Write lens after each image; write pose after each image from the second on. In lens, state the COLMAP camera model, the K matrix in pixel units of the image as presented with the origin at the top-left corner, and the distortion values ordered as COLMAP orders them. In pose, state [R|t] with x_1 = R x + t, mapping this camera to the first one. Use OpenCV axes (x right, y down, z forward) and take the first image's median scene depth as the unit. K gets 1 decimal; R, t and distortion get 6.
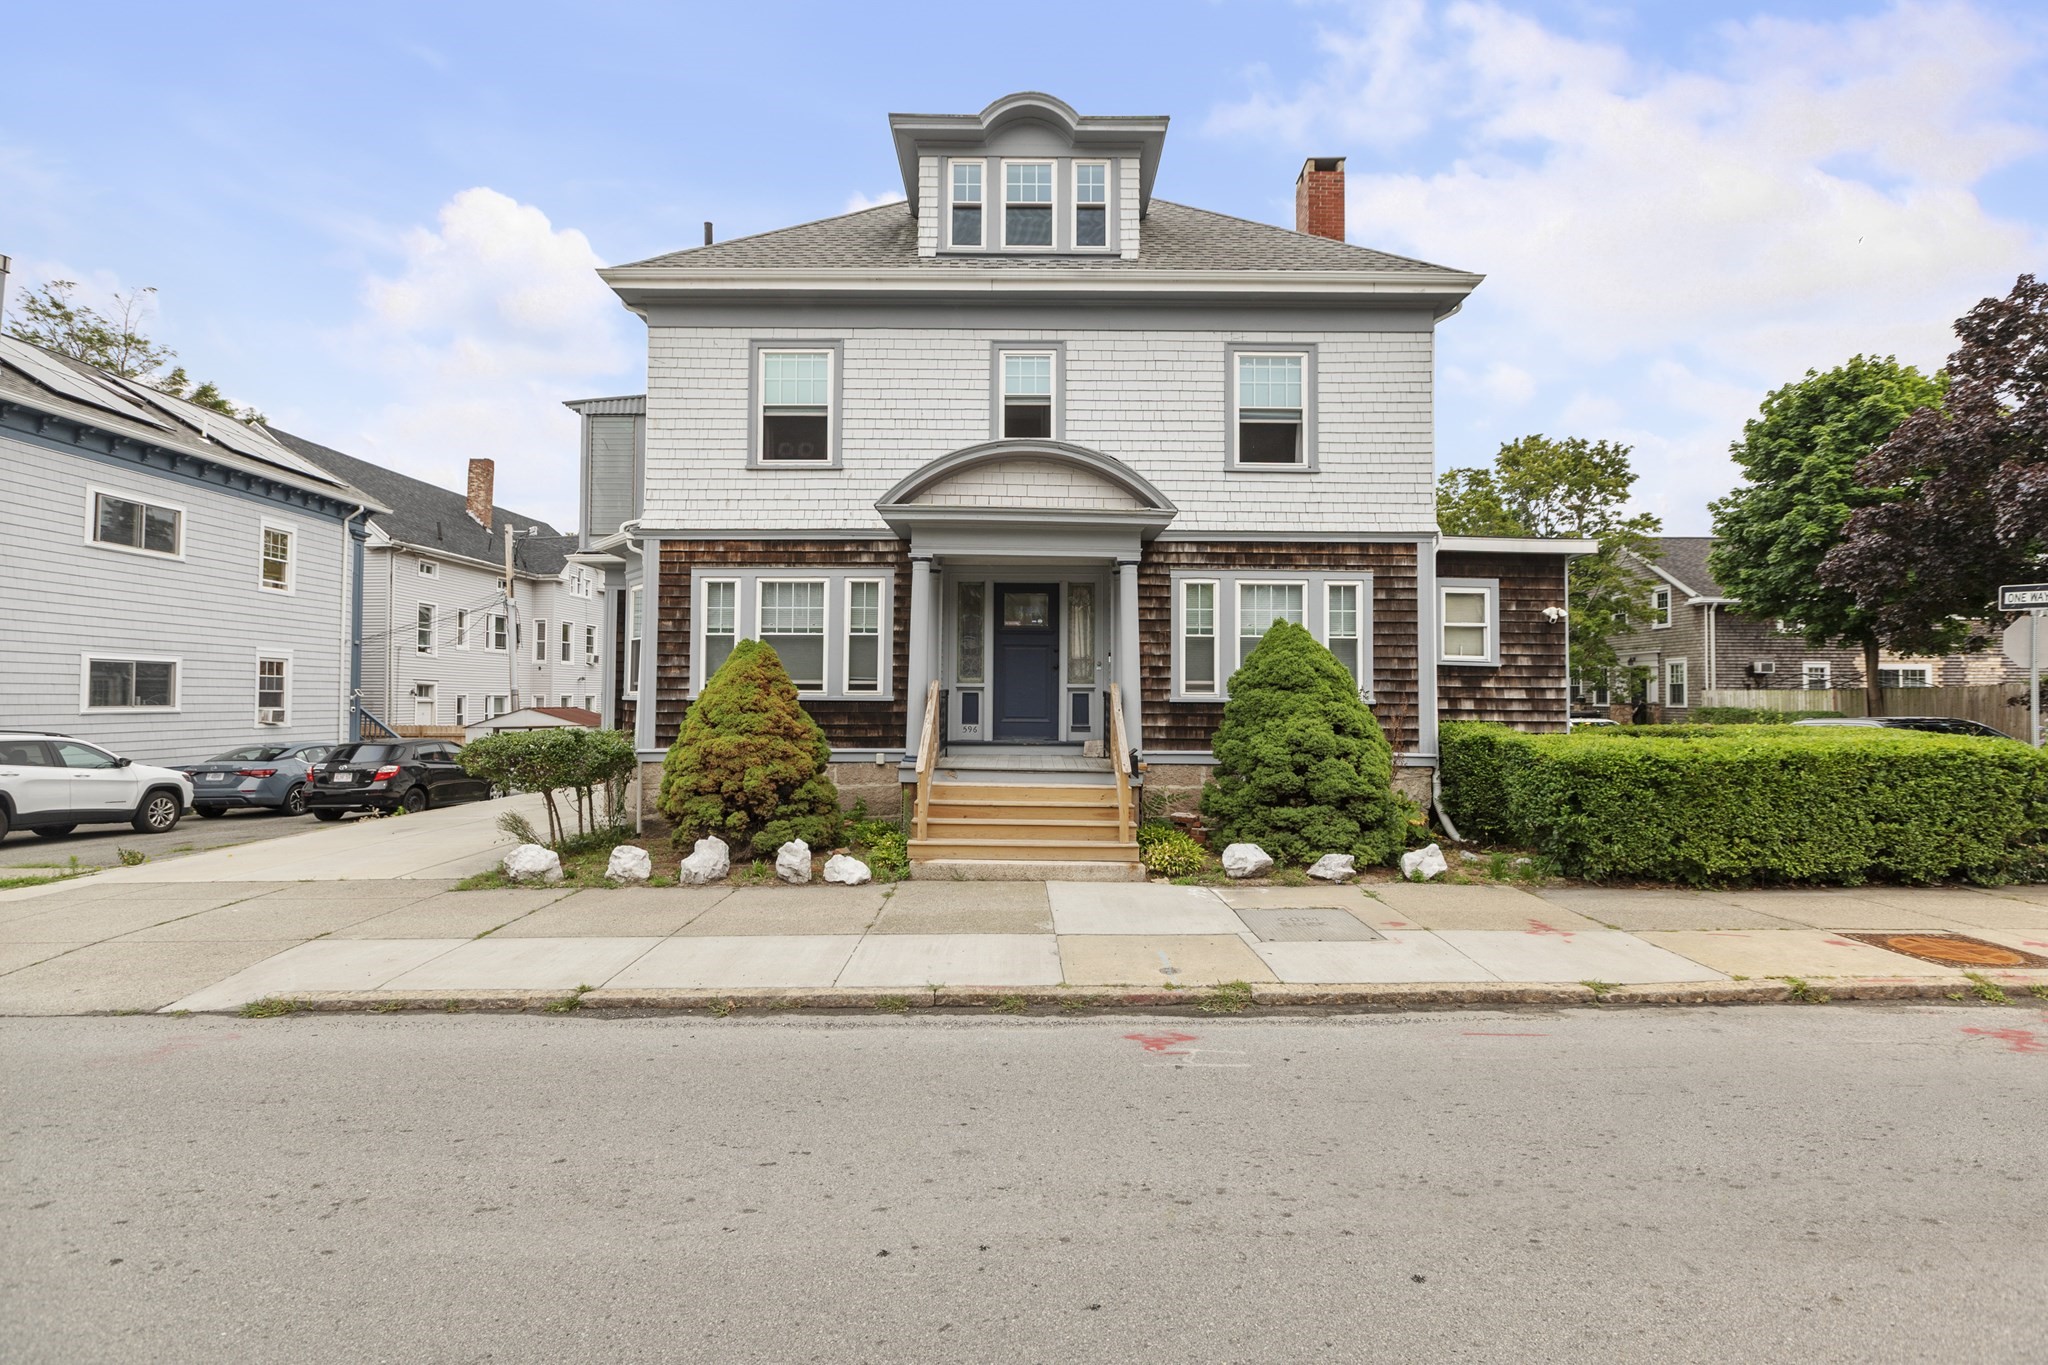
lens RADIAL K [[807.9, 0, 1024.2], [0, 807.9, 691.8], [0, 0, 1]] dist [-0.018308, -0.000209]
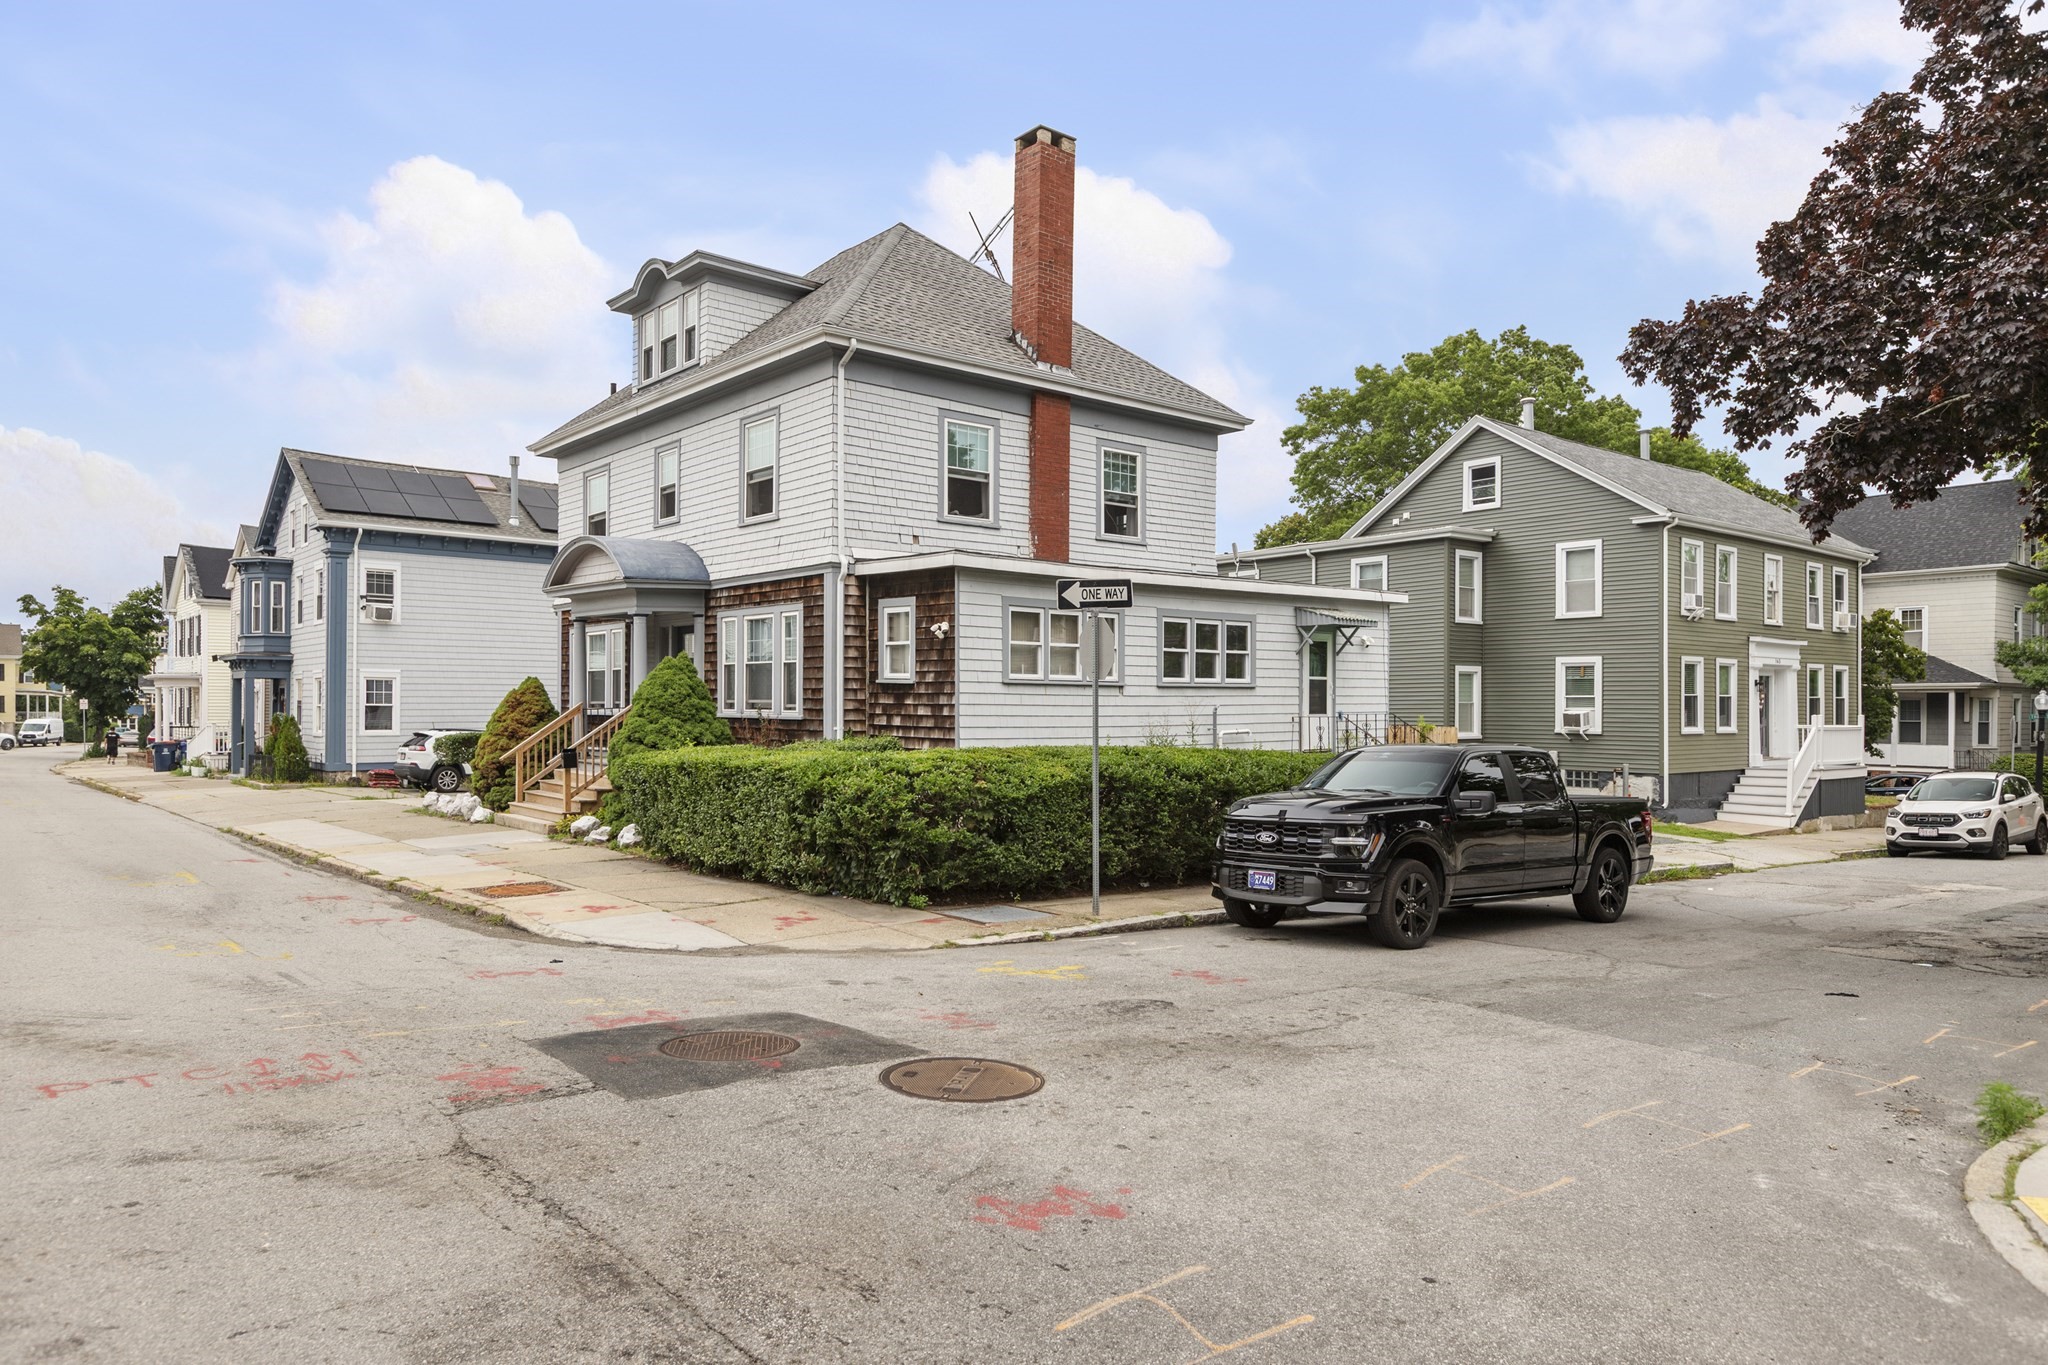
lens RADIAL K [[1321.0, 0, 1021.6], [0, 1321.0, 728.8], [0, 0, 1]] dist [0.002459, 0.000190]
pose [[0.661110, 0.006647, -0.750260, 2.026970], [0.004530, 0.999907, 0.012851, 0.005239], [0.750275, -0.011895, 0.661018, 0.001187]]
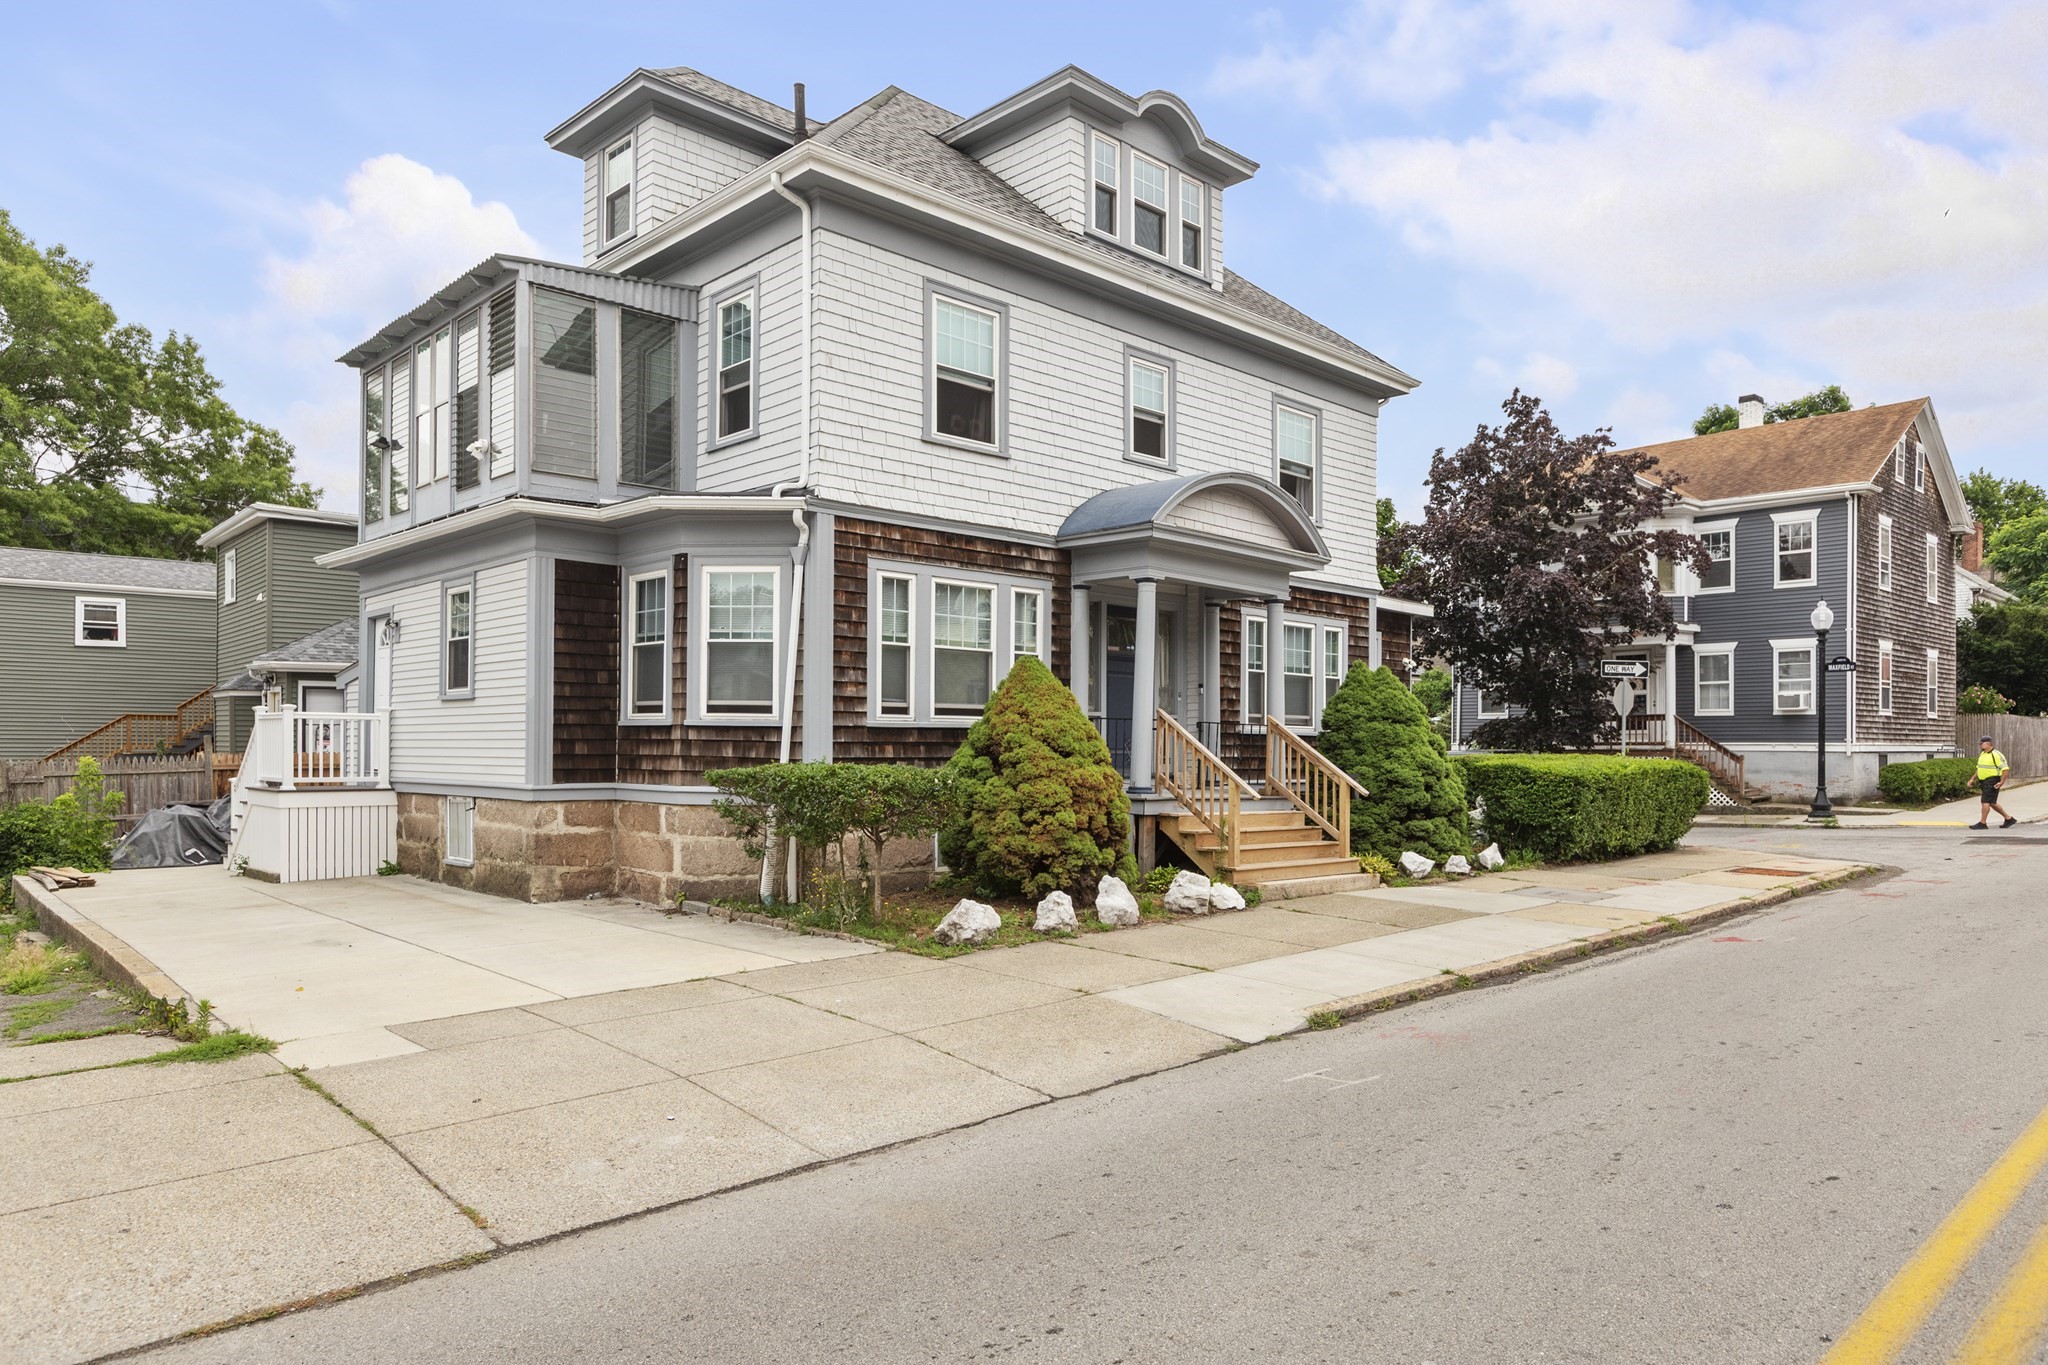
lens RADIAL K [[1291.0, 0, 1028.5], [0, 1291.0, 726.9], [0, 0, 1]] dist [-0.002889, 0.000876]
pose [[0.725115, 0.011763, 0.688528, -1.148807], [-0.024048, 0.999677, 0.008247, -0.003052], [-0.688208, -0.022538, 0.725163, -0.016644]]
